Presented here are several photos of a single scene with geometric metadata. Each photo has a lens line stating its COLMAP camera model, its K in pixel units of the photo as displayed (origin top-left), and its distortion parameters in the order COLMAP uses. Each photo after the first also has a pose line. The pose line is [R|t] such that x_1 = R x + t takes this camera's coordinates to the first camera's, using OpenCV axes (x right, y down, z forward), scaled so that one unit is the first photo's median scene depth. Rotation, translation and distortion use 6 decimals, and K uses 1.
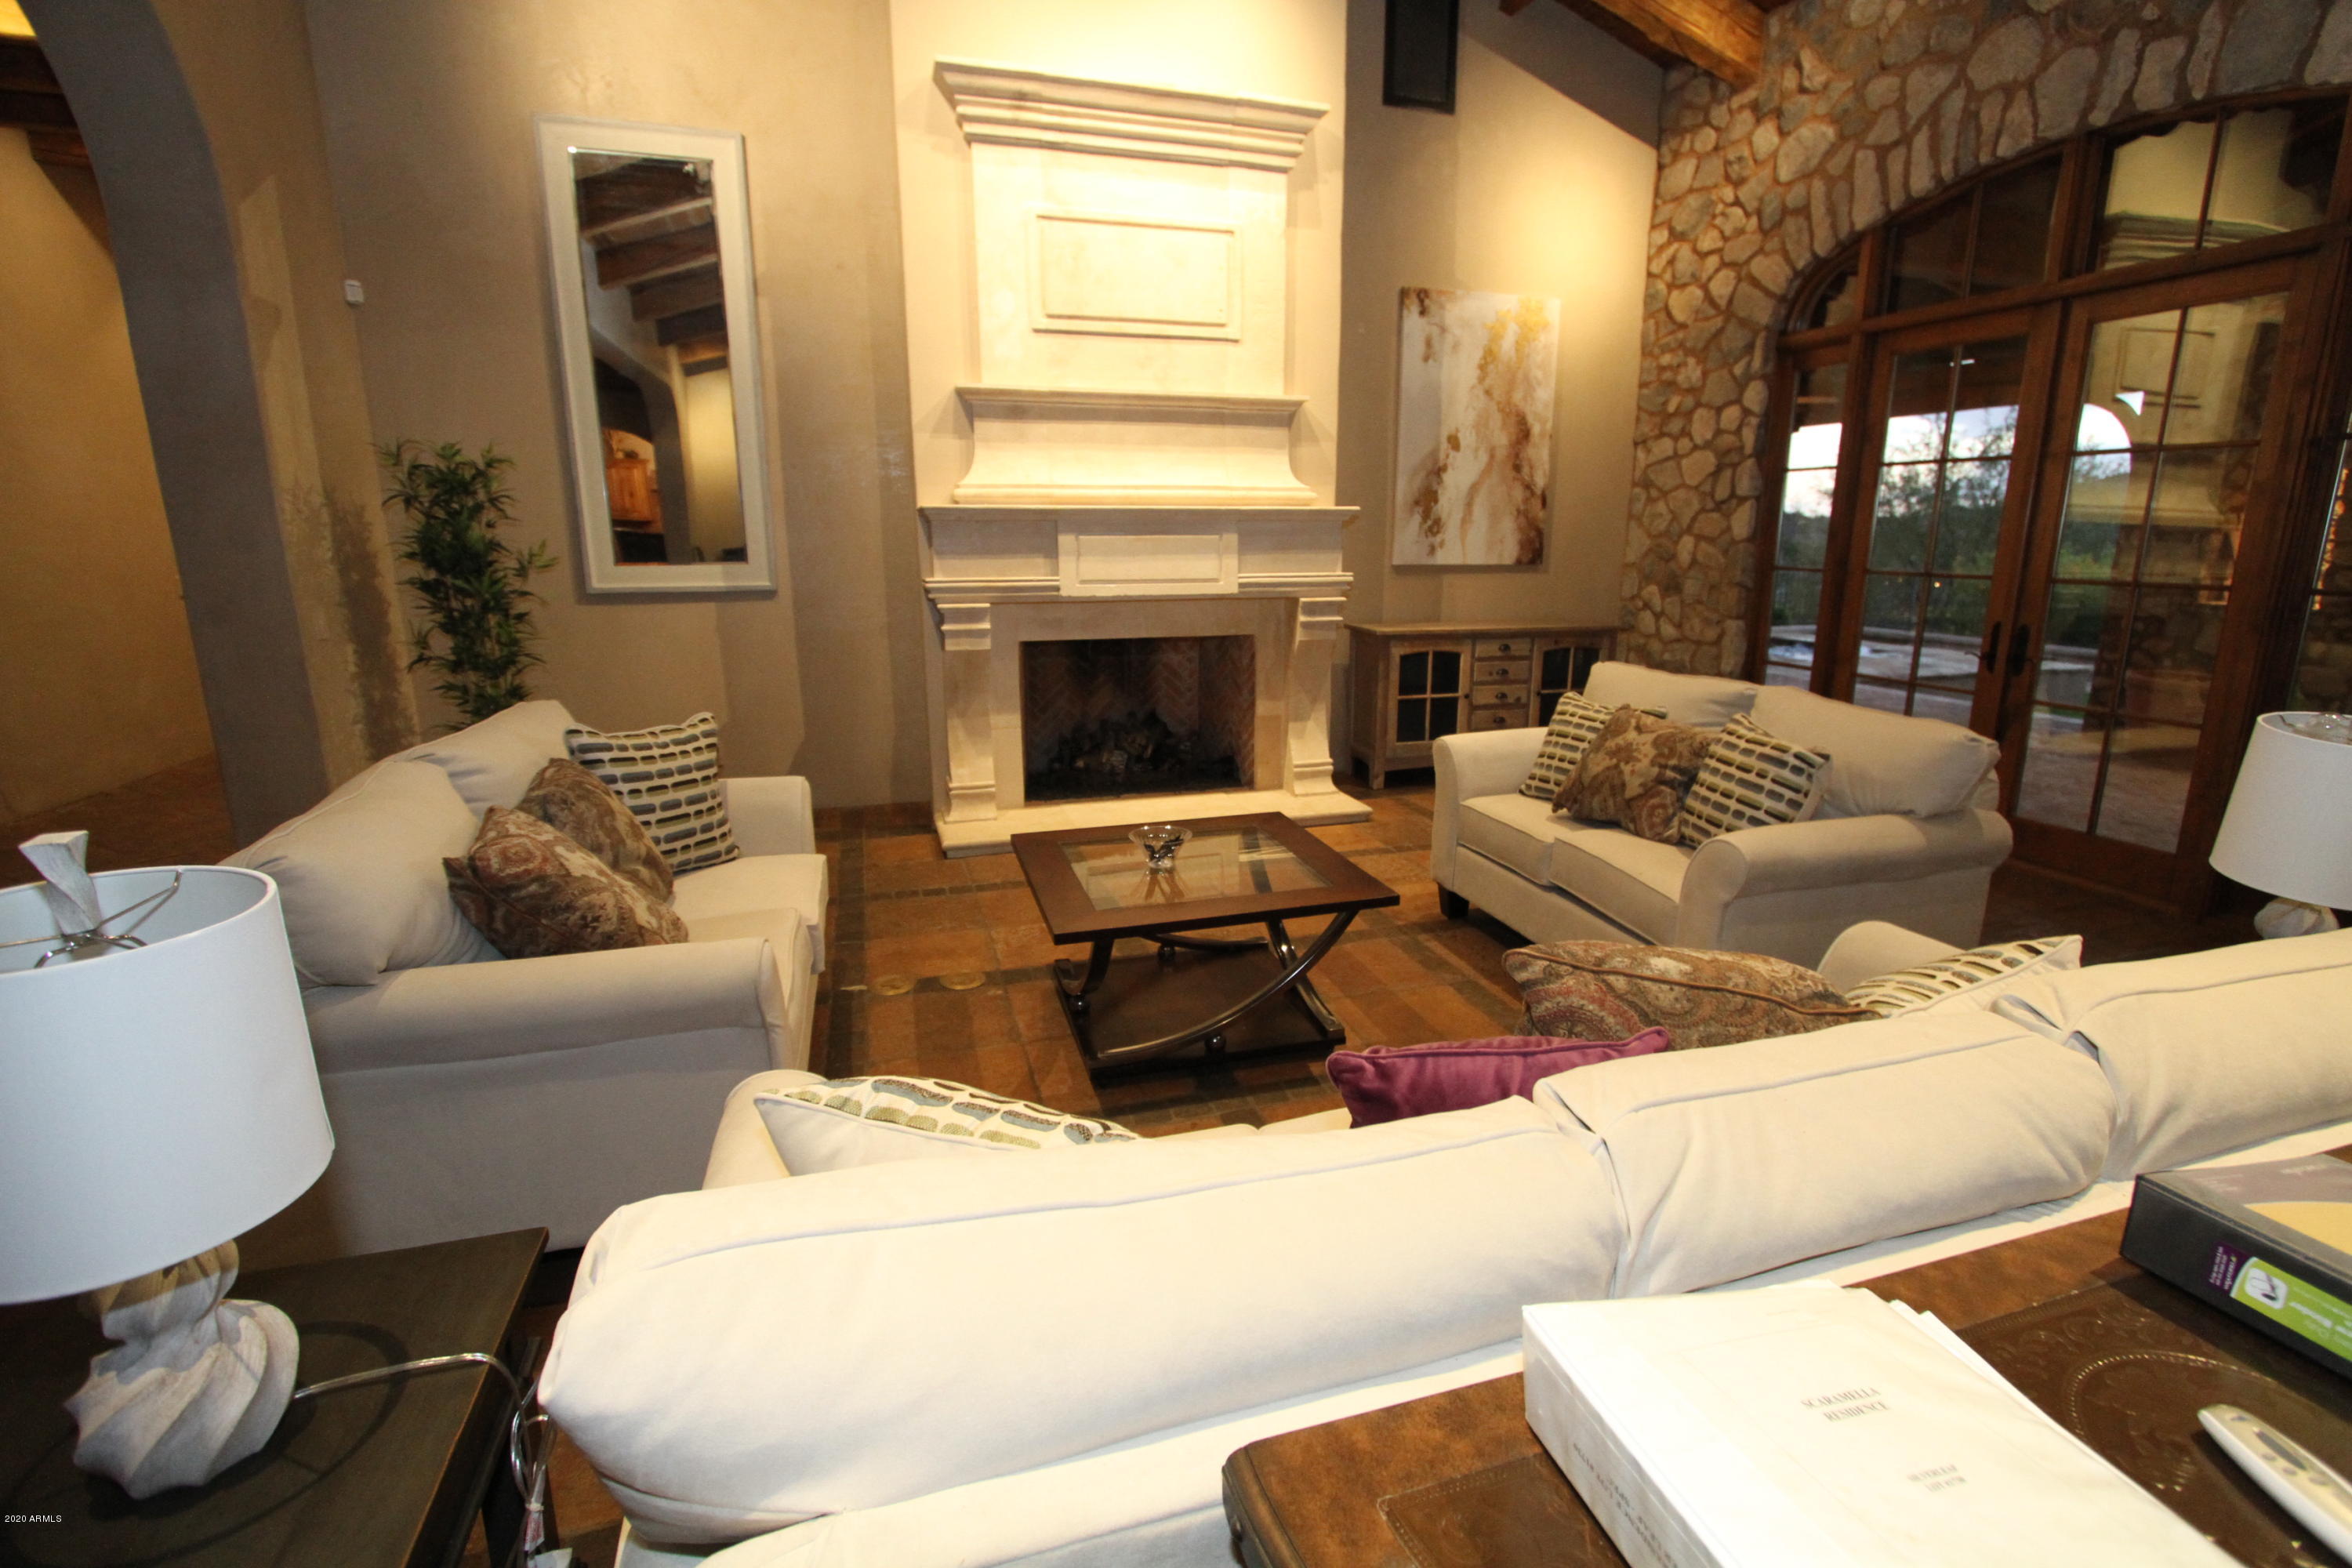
lens RADIAL K [[1071.2, 0, 1187.2], [0, 1071.2, 783.0], [0, 0, 1]] dist [-0.013830, -0.000327]
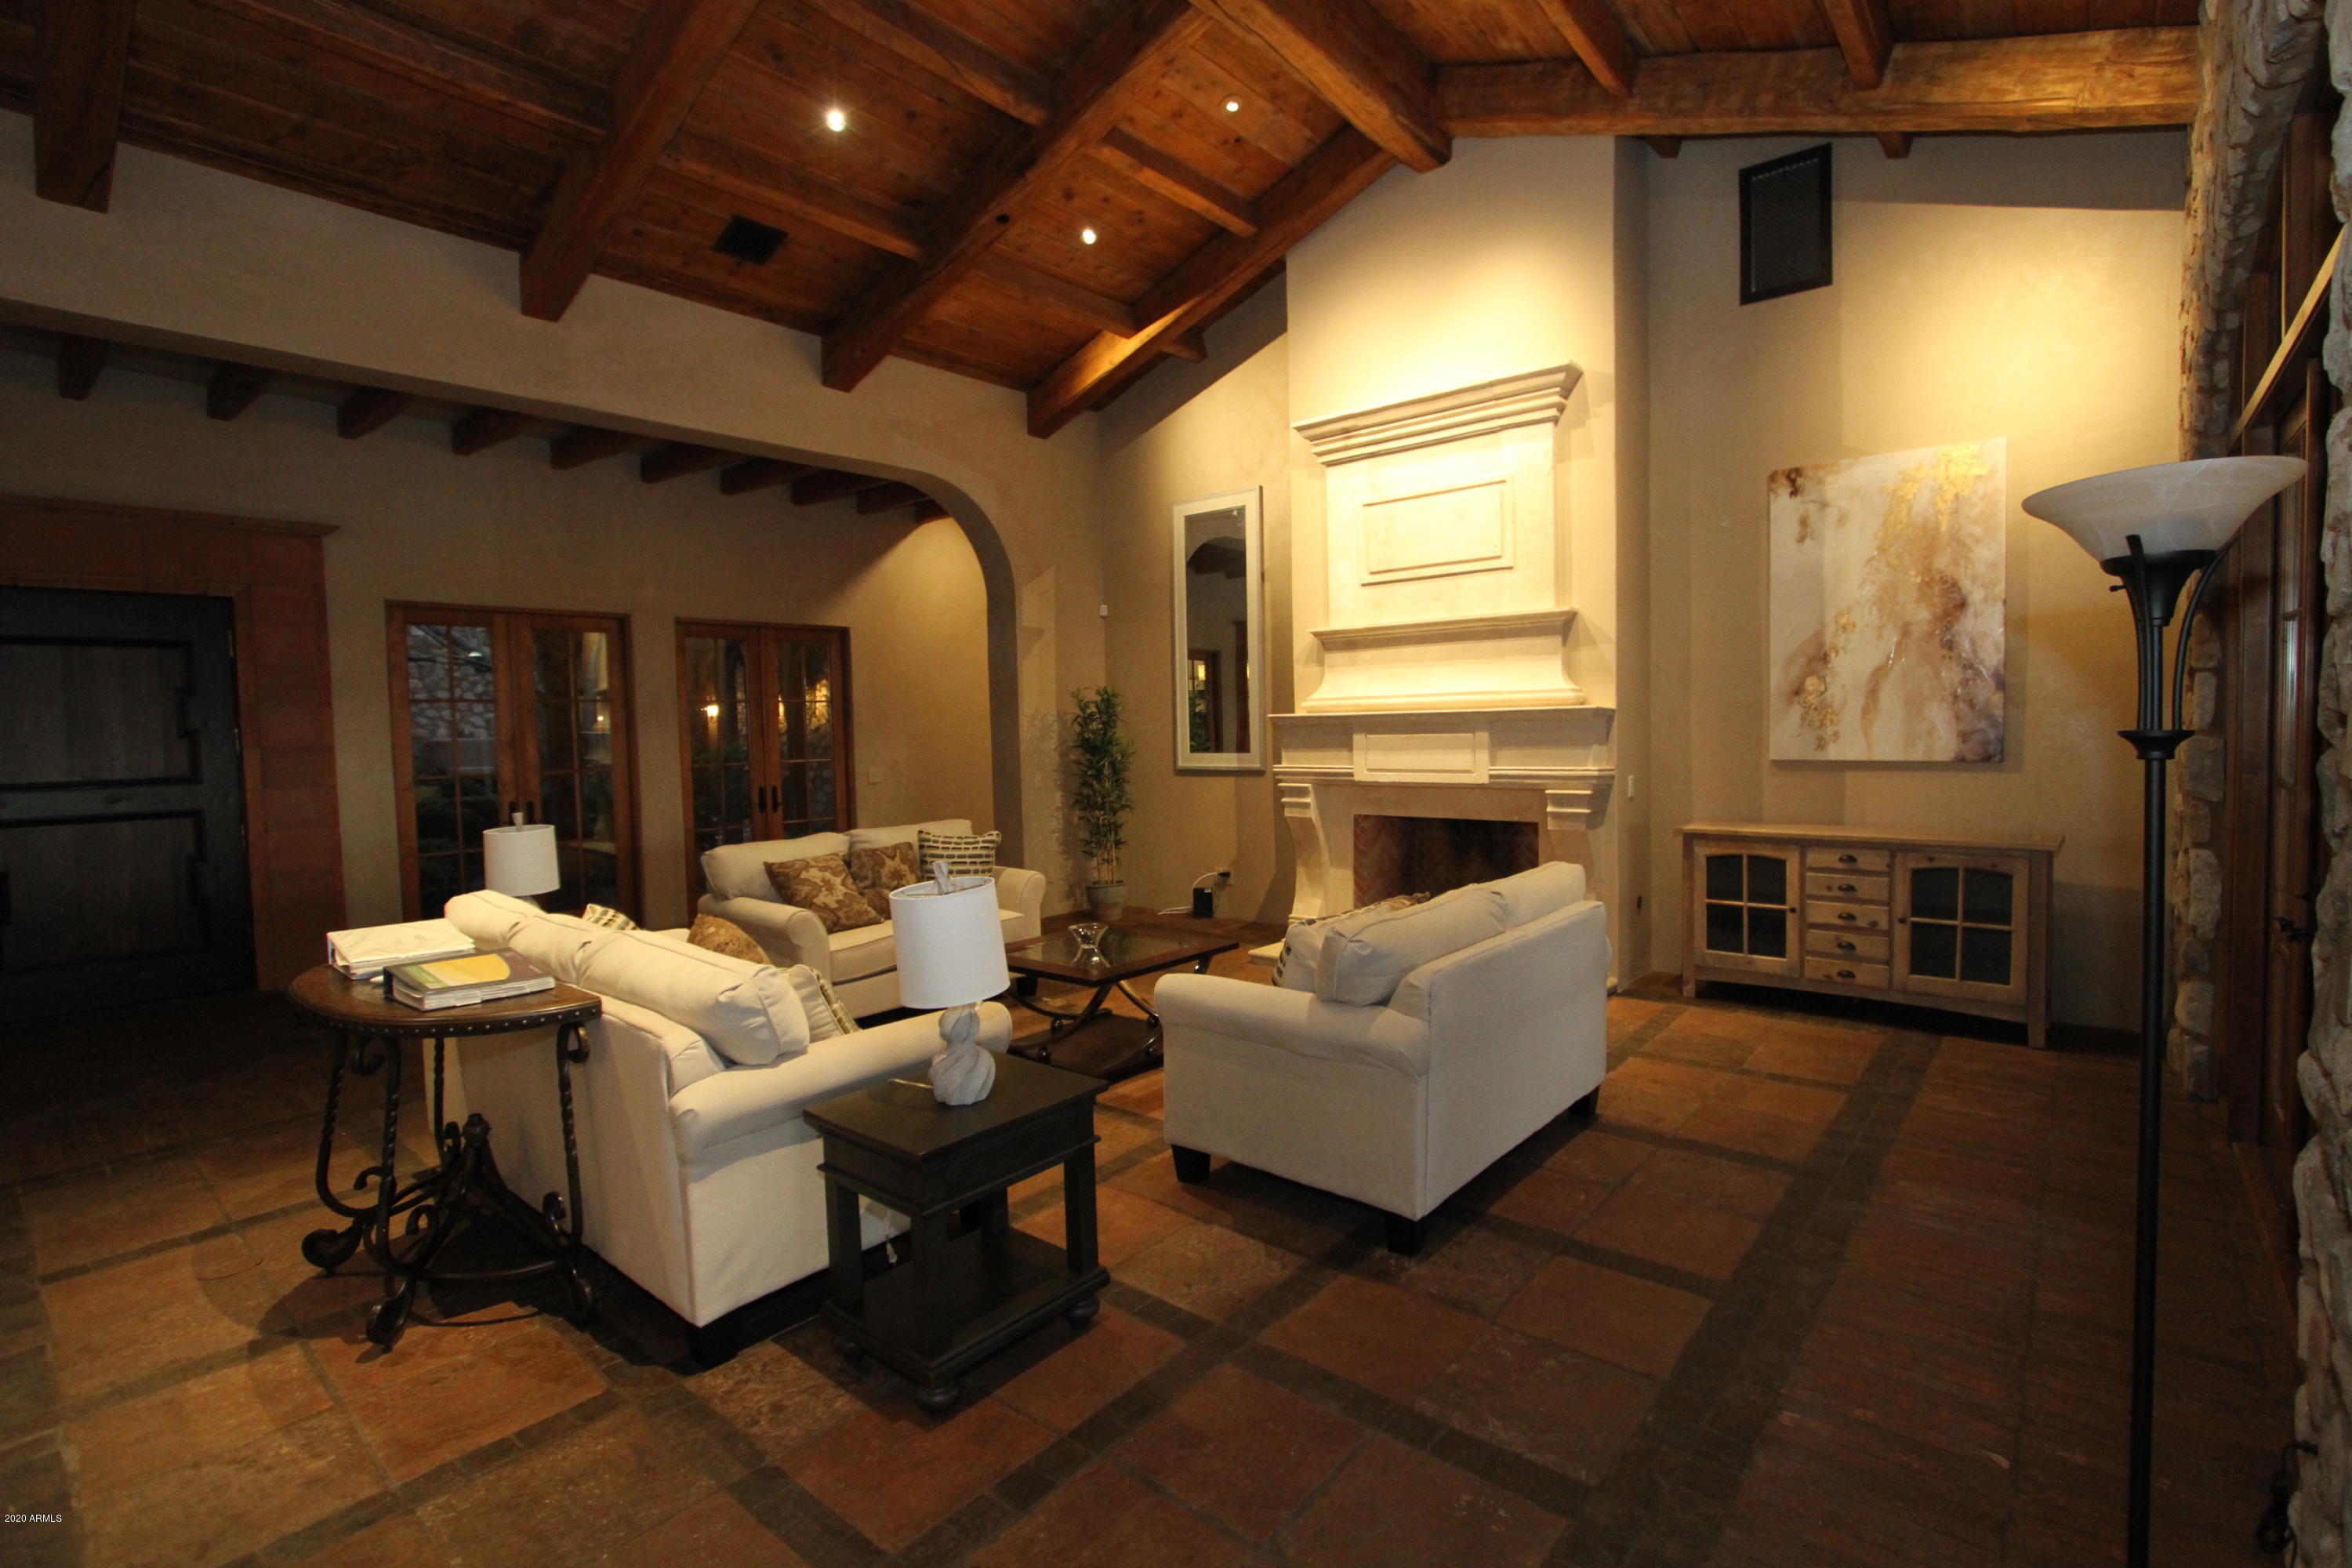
lens RADIAL K [[1071.2, 0, 1179.7], [0, 1071.2, 780.5], [0, 0, 1]] dist [-0.013830, -0.000327]
pose [[0.537004, 0.031470, -0.842993, 0.765391], [-0.170219, 0.982791, -0.071744, -0.040638], [0.826228, 0.182020, 0.533119, 0.119562]]
